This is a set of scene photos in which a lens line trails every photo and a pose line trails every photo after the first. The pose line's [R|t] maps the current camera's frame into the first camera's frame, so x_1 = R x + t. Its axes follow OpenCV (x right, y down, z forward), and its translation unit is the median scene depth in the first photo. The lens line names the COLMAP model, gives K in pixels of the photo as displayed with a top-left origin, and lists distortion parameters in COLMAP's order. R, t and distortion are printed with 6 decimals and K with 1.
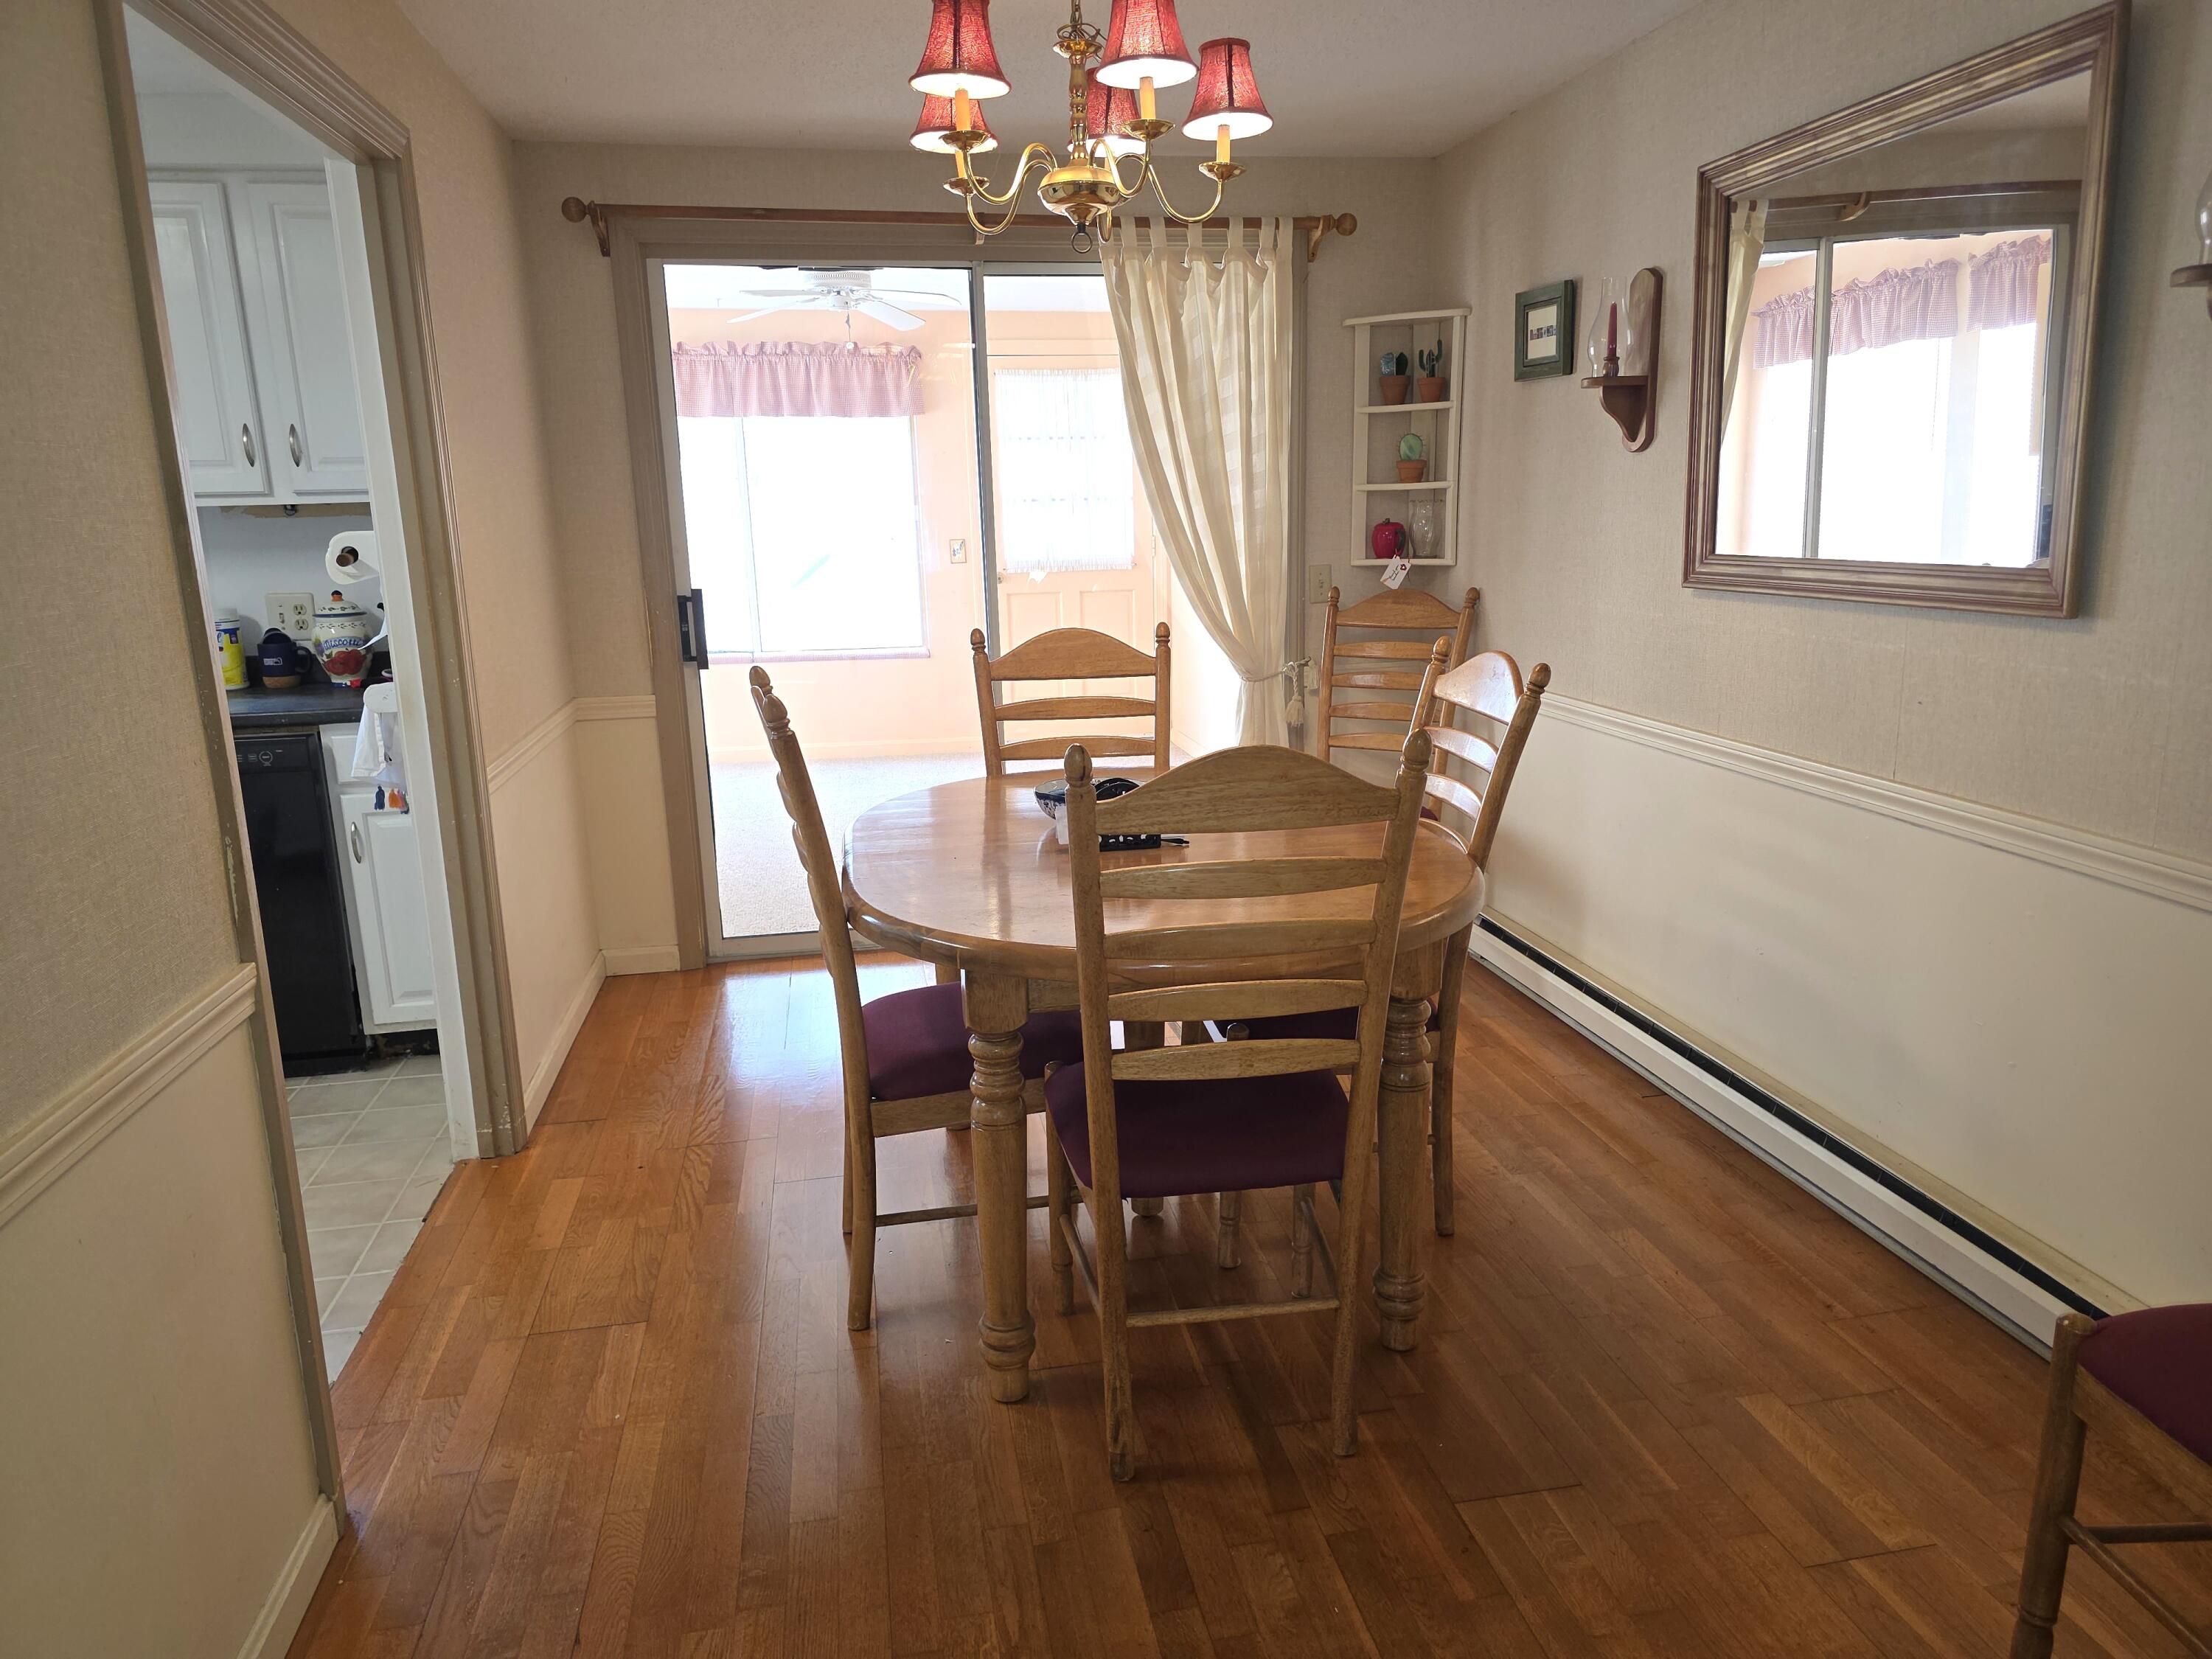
lens RADIAL K [[1465.7, 0, 1106.0], [0, 1465.7, 829.5], [0, 0, 1]] dist [0.074702, -0.069728]
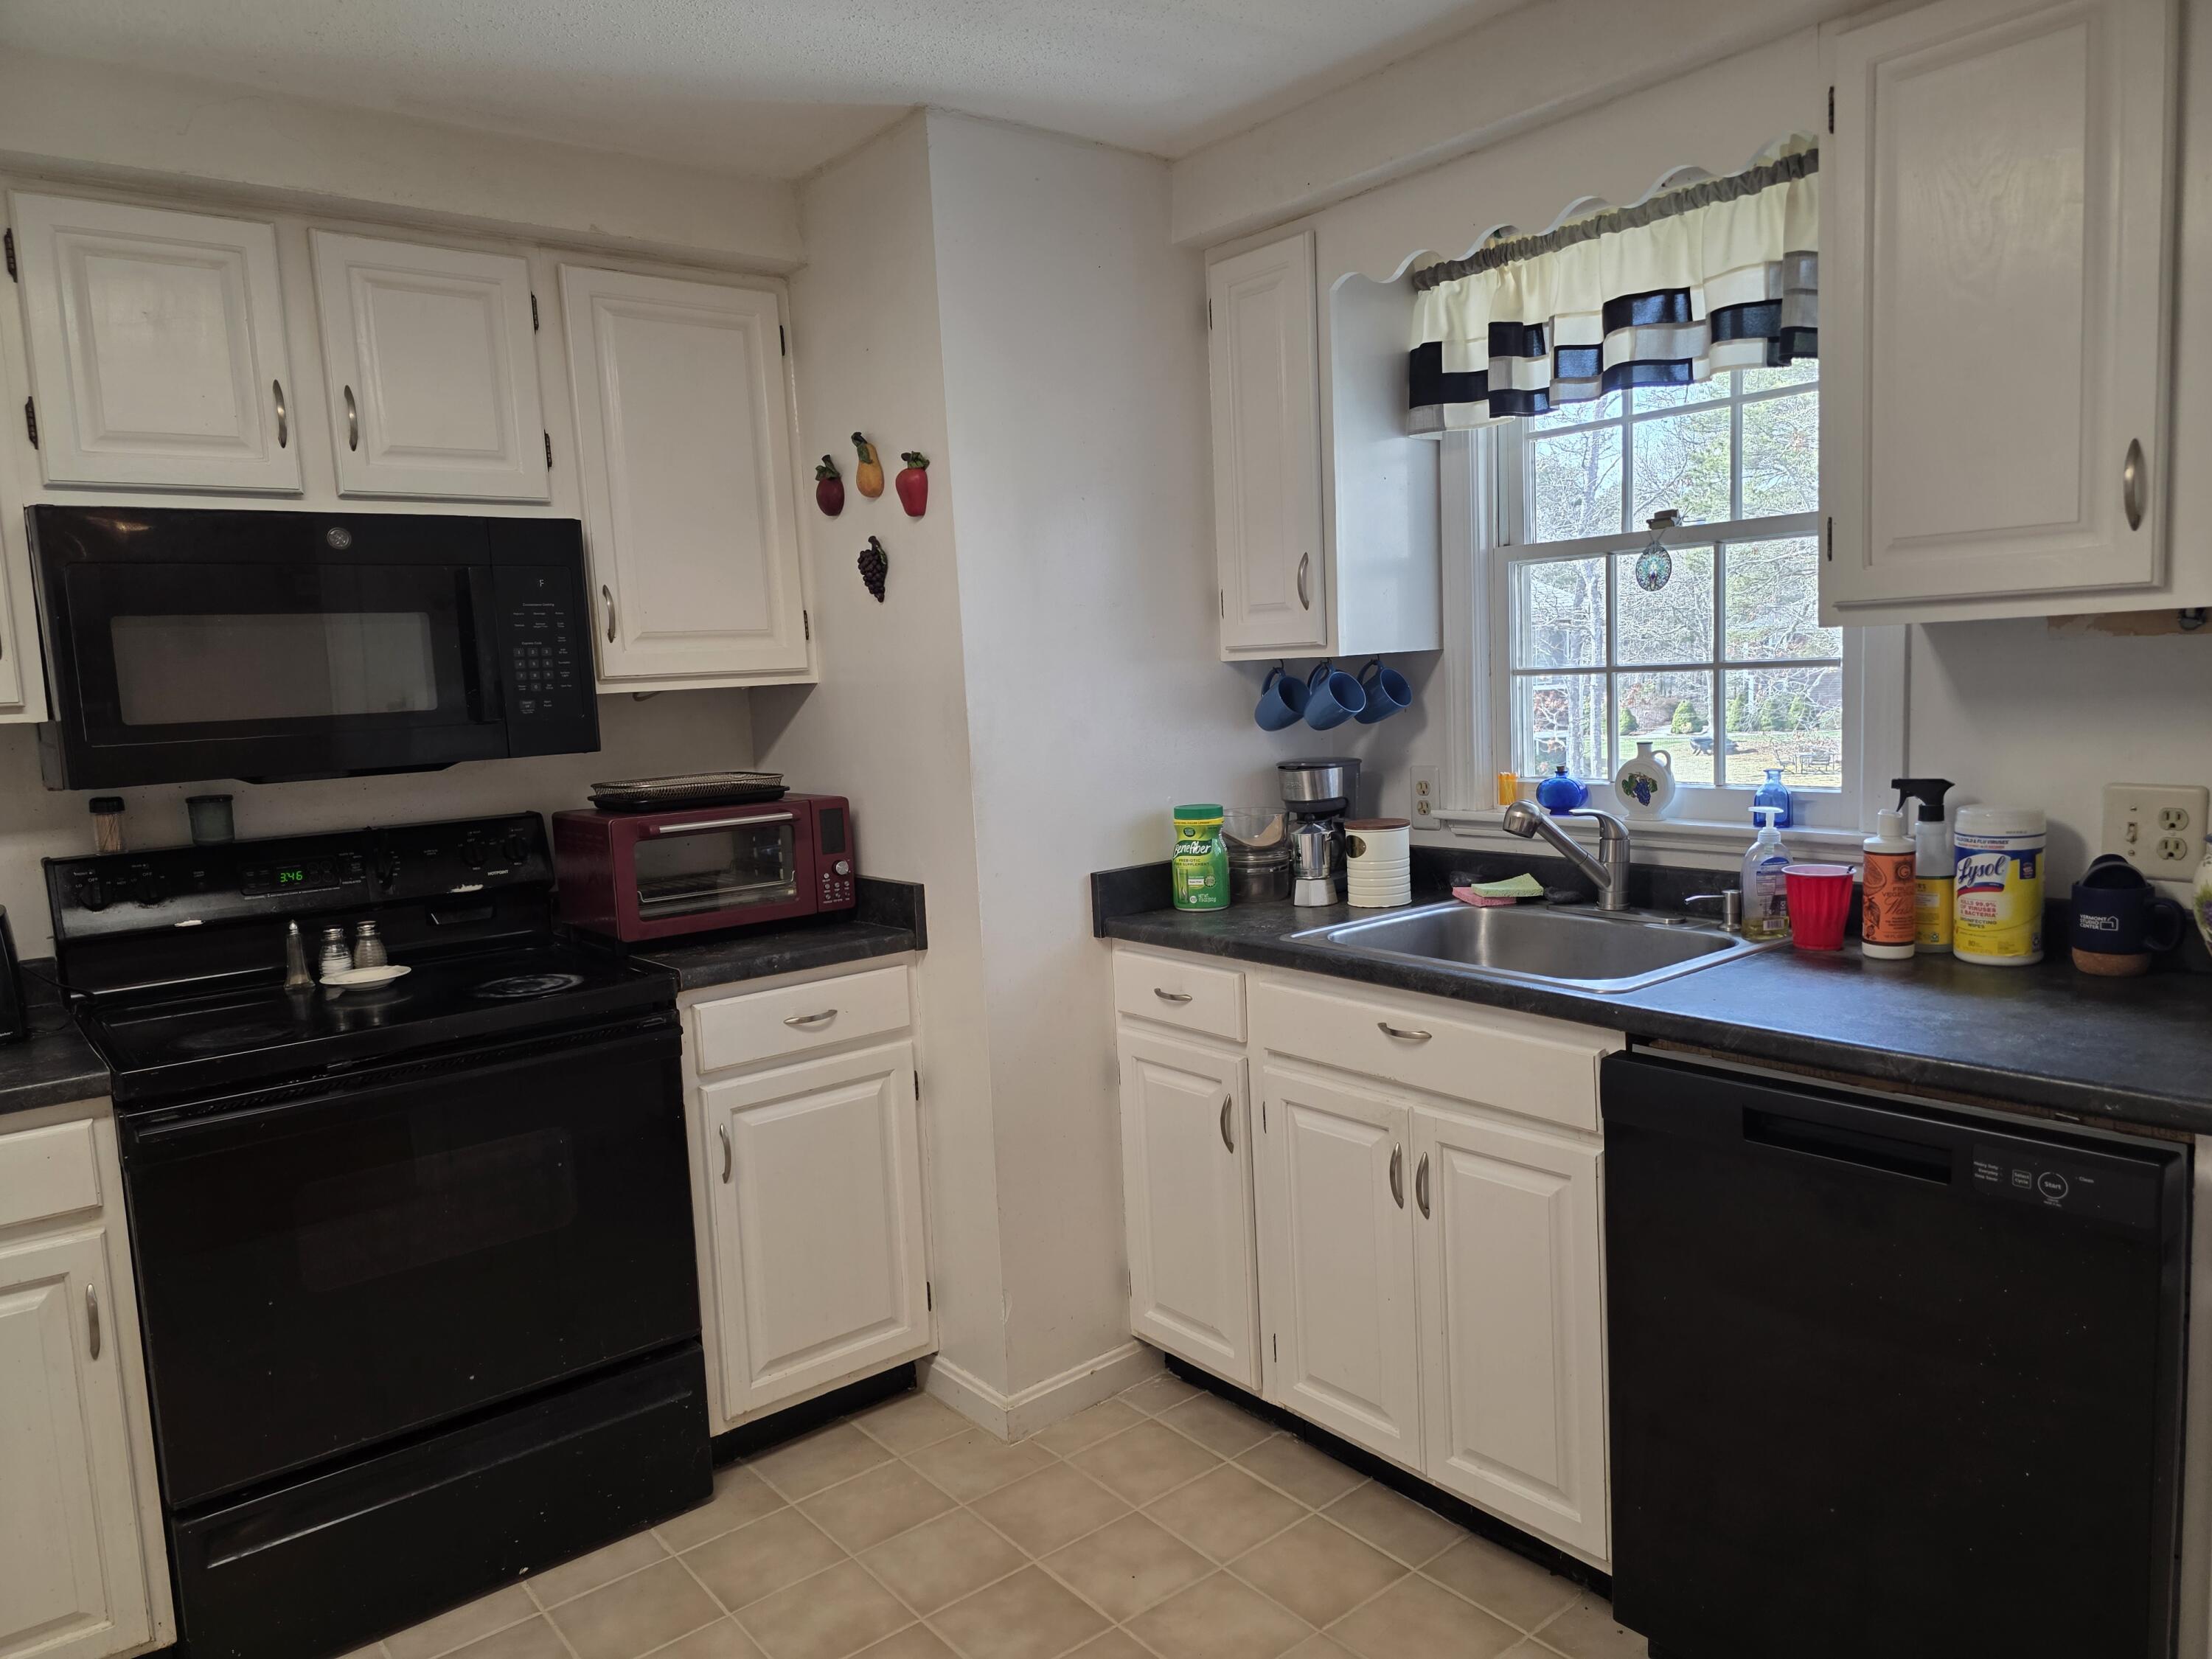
lens RADIAL K [[1495.1, 0, 1108.8], [0, 1495.1, 841.8], [0, 0, 1]] dist [0.080063, -0.075913]
pose [[0.475298, 0.104389, -0.873610, -0.273973], [-0.158941, 0.986787, 0.031439, -0.102449], [0.865349, 0.123910, 0.485610, 0.463500]]
